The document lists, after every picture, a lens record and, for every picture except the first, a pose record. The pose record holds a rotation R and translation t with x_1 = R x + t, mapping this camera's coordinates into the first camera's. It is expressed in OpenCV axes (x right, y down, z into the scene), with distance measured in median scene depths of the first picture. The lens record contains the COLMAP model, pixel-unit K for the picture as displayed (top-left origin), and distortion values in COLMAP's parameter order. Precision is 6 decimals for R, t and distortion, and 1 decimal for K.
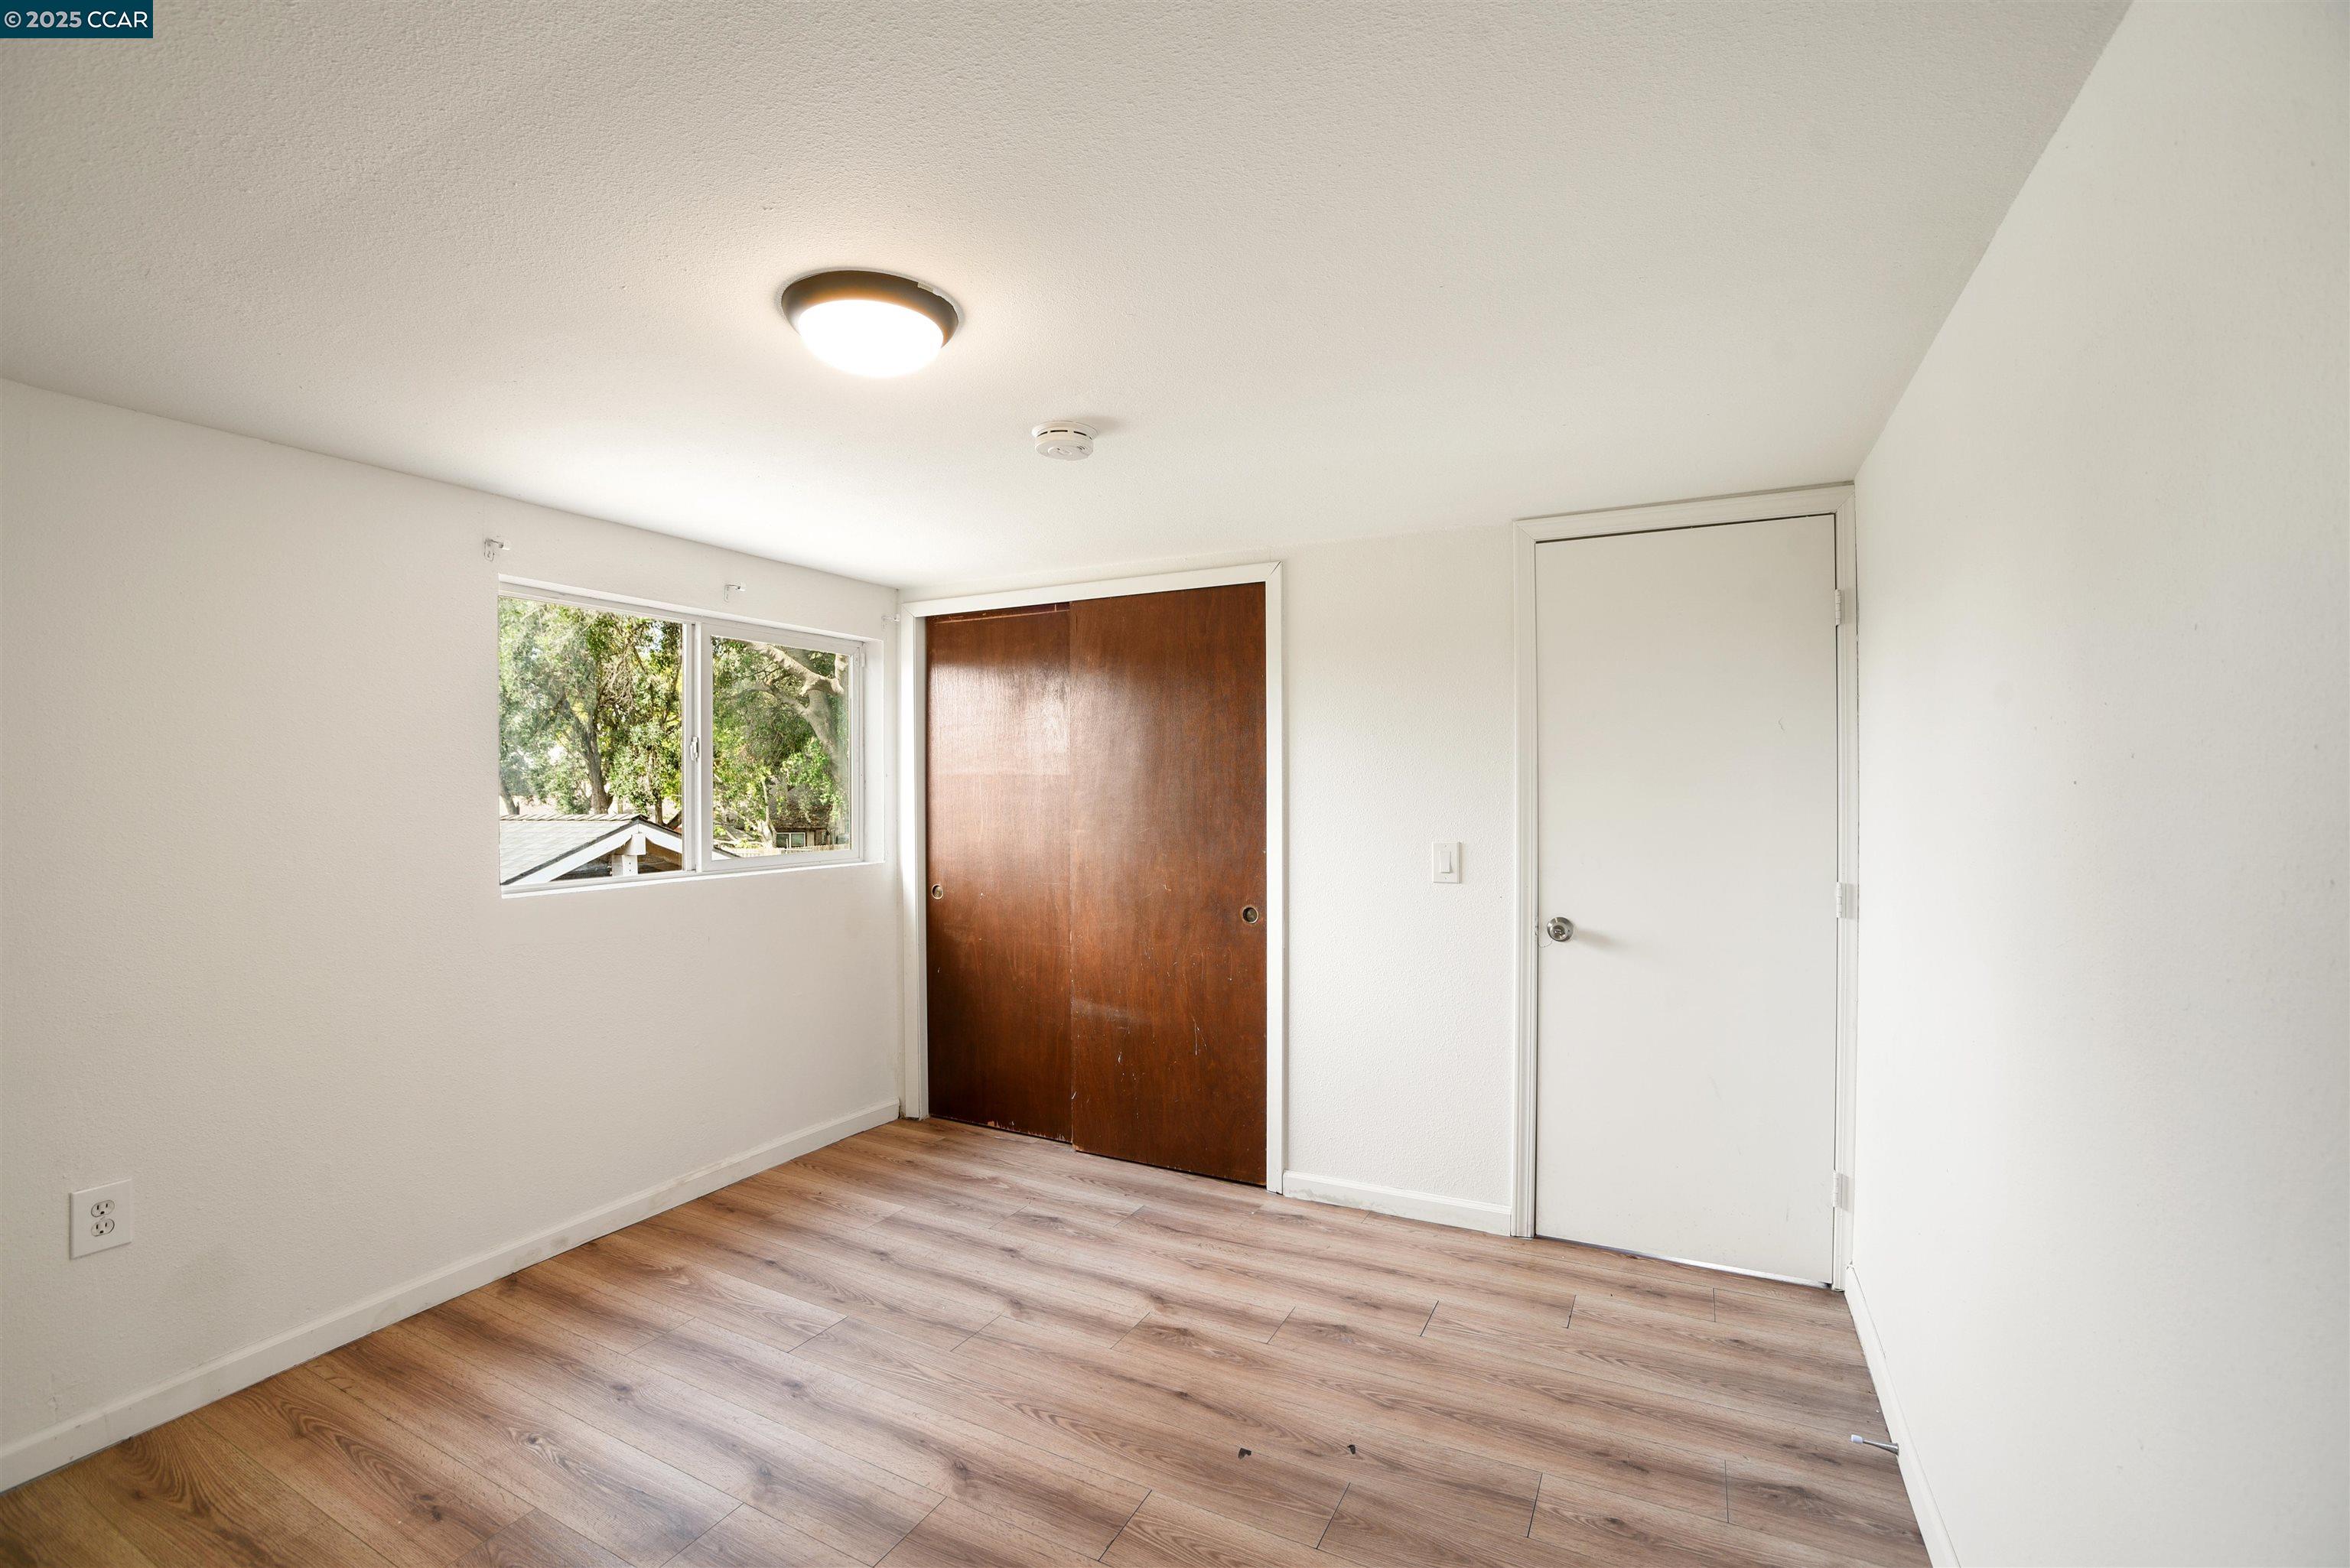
lens RADIAL K [[1018.3, 0, 1169.5], [0, 1018.3, 786.4], [0, 0, 1]] dist [-0.051232, 0.005838]
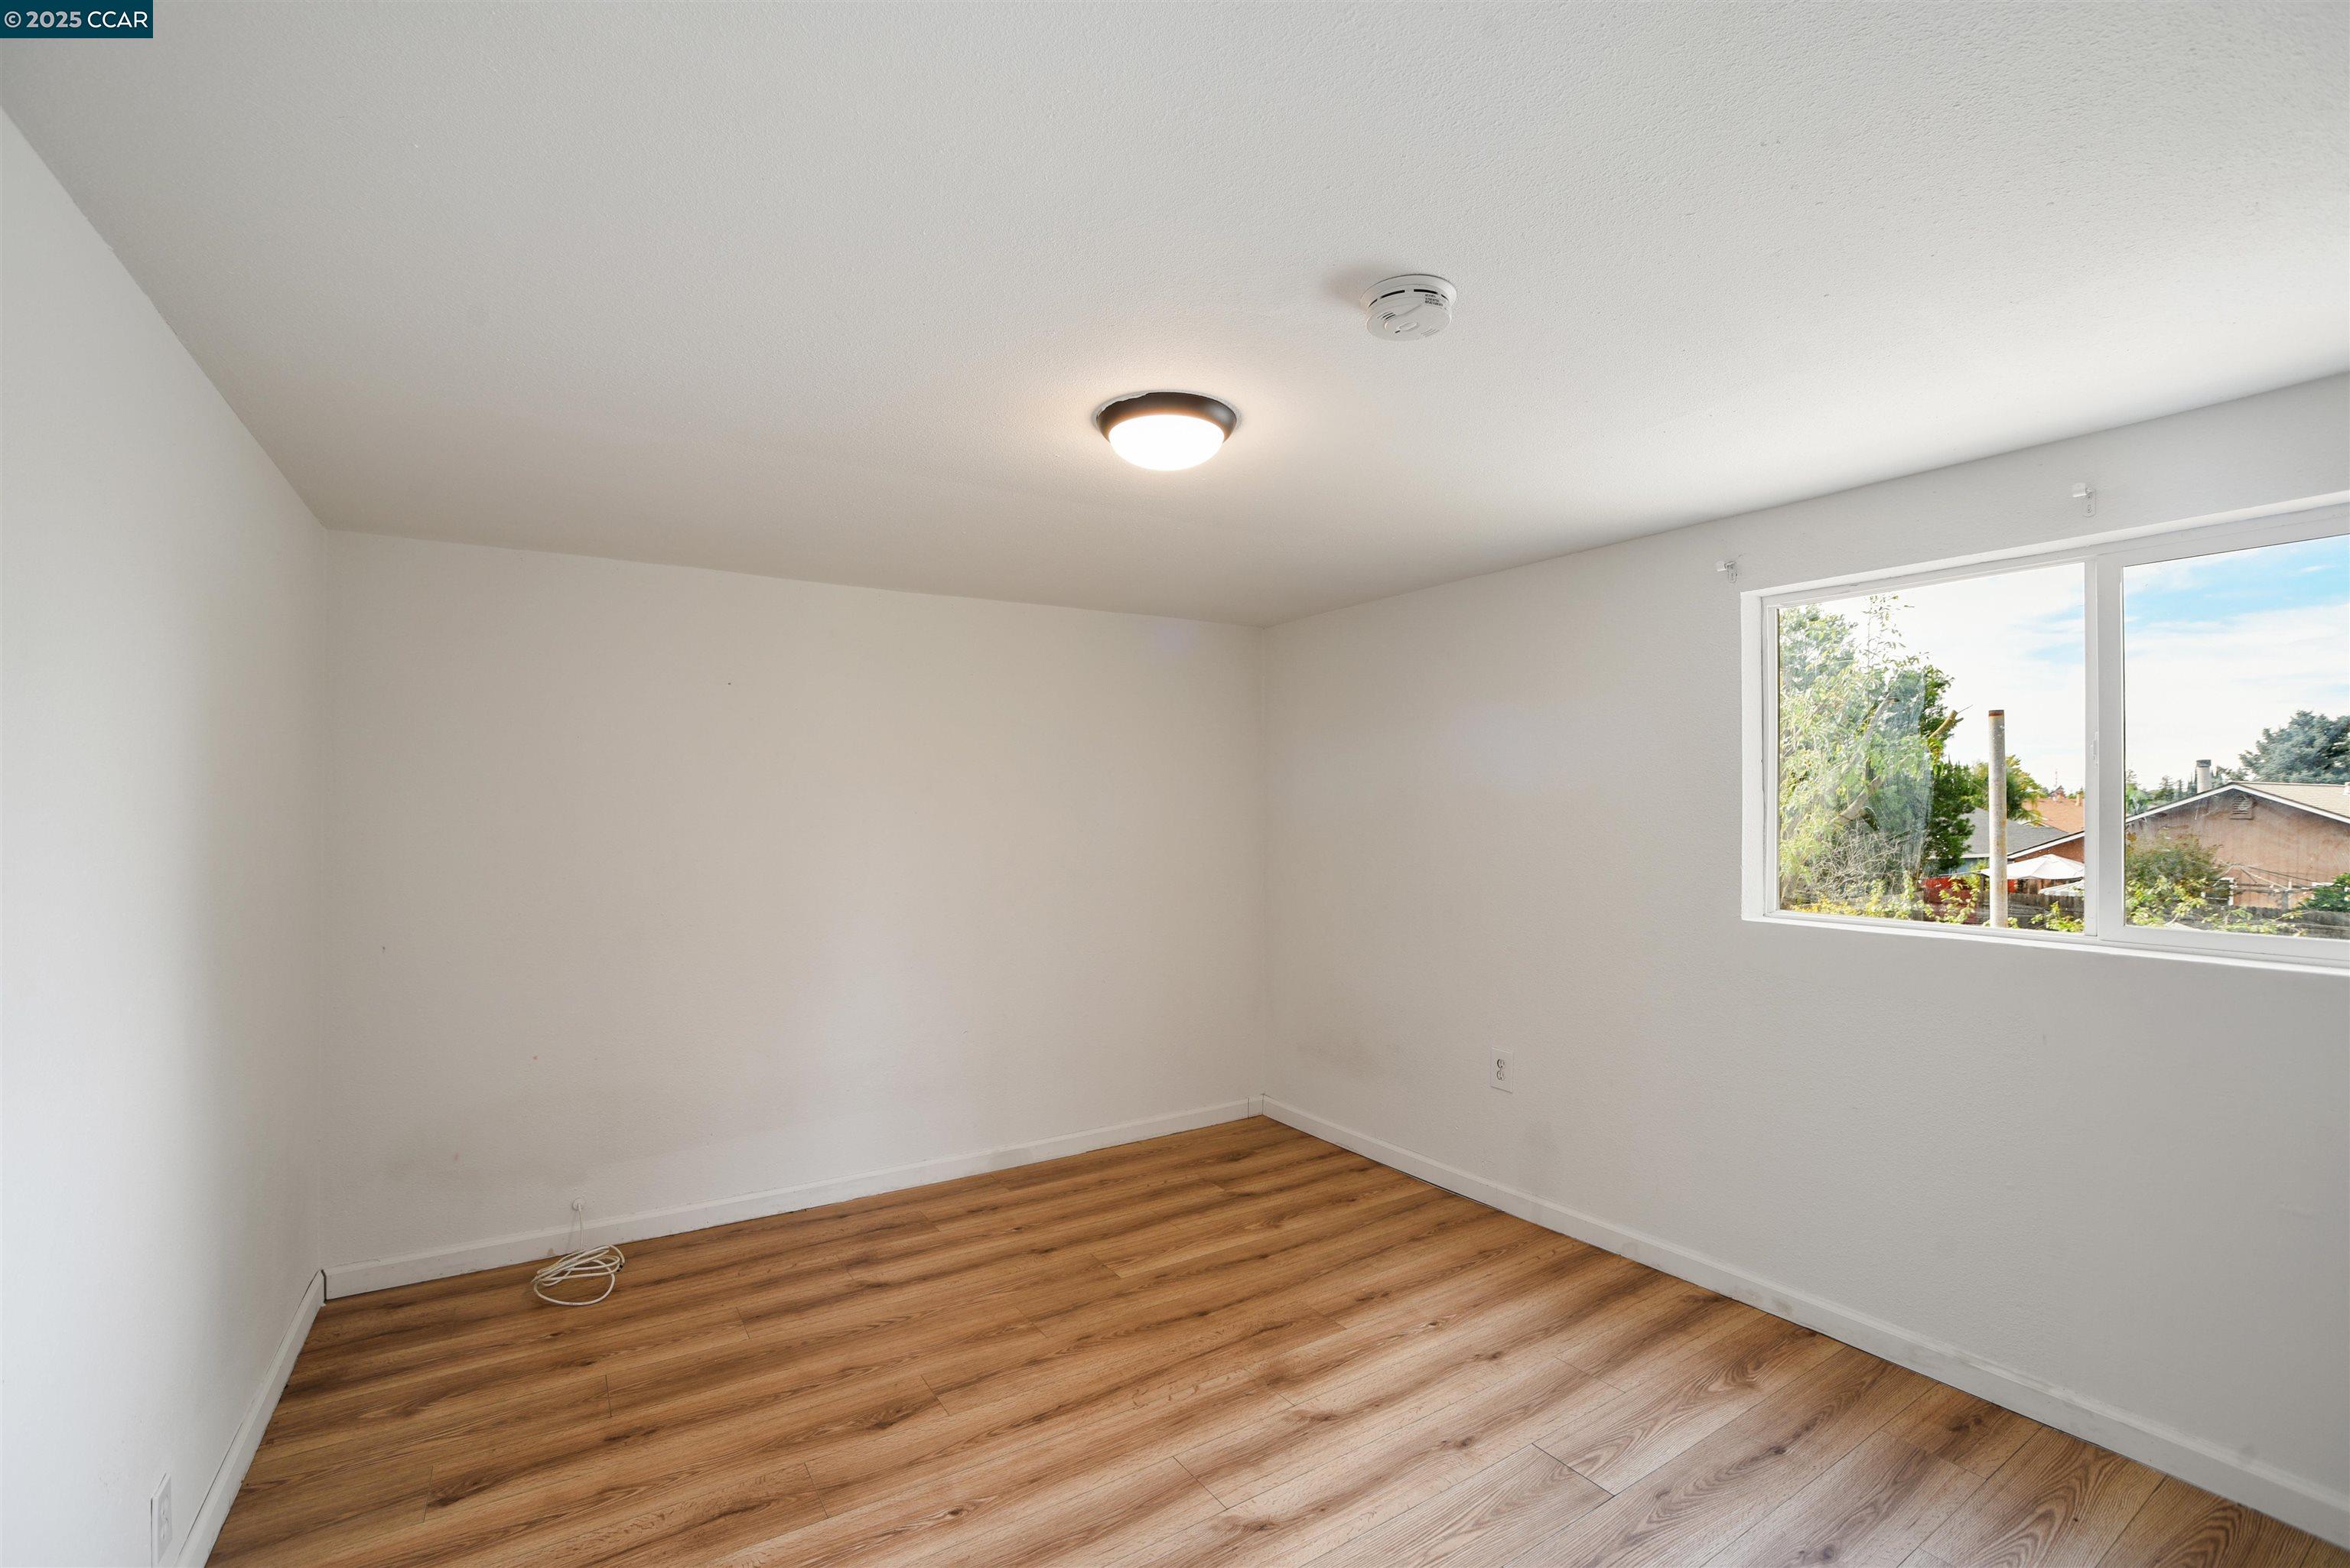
lens RADIAL K [[1018.3, 0, 1166.0], [0, 1018.3, 782.4], [0, 0, 1]] dist [-0.051232, 0.005838]
pose [[-0.502829, -0.009140, -0.864337, 0.497409], [-0.006753, 0.999955, -0.006645, -0.011116], [0.864359, 0.002495, -0.502869, 1.053395]]
